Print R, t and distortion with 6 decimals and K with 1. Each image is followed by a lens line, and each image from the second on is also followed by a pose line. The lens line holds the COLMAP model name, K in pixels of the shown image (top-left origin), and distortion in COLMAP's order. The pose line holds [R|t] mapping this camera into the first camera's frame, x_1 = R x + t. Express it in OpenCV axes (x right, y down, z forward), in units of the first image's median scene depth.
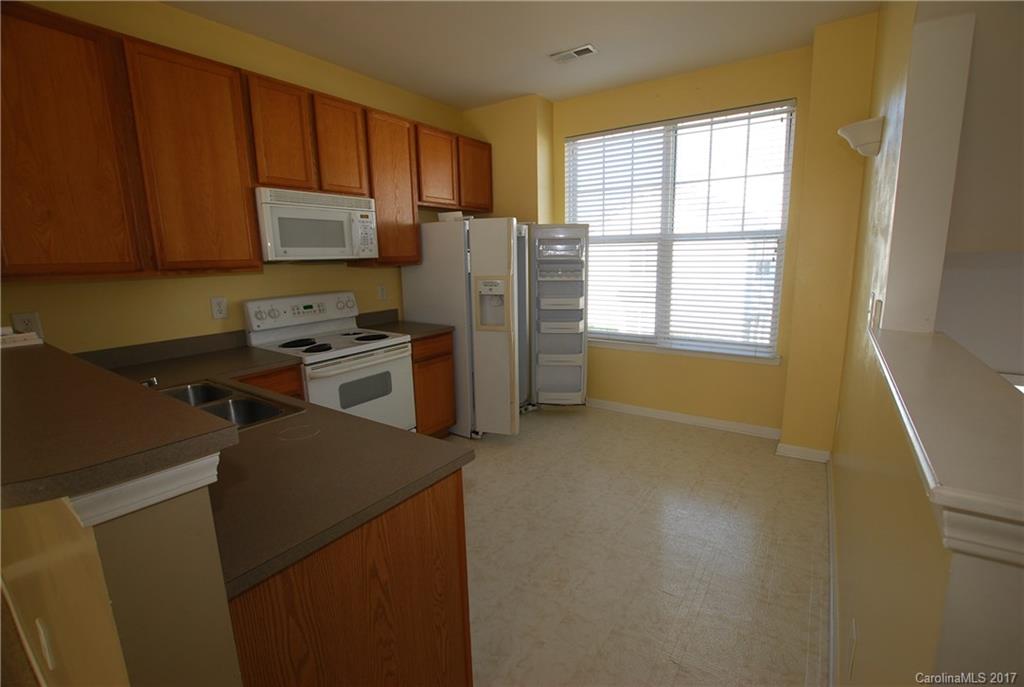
lens RADIAL K [[455.5, 0, 512.0], [0, 455.5, 343.5], [0, 0, 1]] dist [-0.021102, -0.000165]
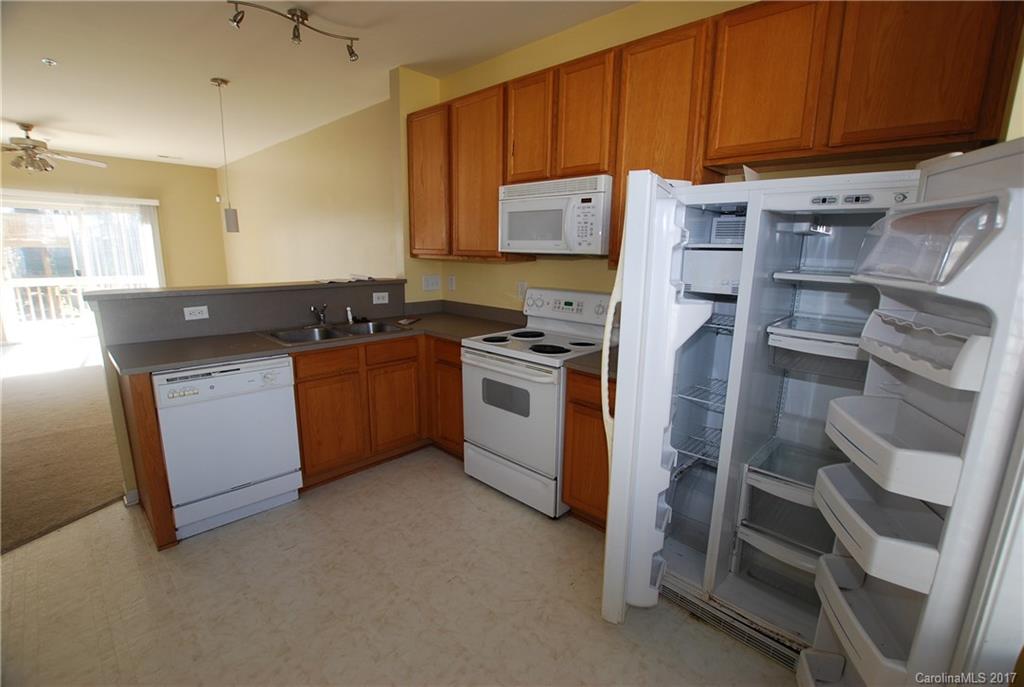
lens RADIAL K [[455.5, 0, 512.0], [0, 455.5, 343.5], [0, 0, 1]] dist [-0.021102, -0.000165]
pose [[-0.148698, 0.219713, -0.964165, 0.525541], [-0.201340, 0.947855, 0.247048, -0.224625], [0.968169, 0.230861, -0.096707, 1.057969]]
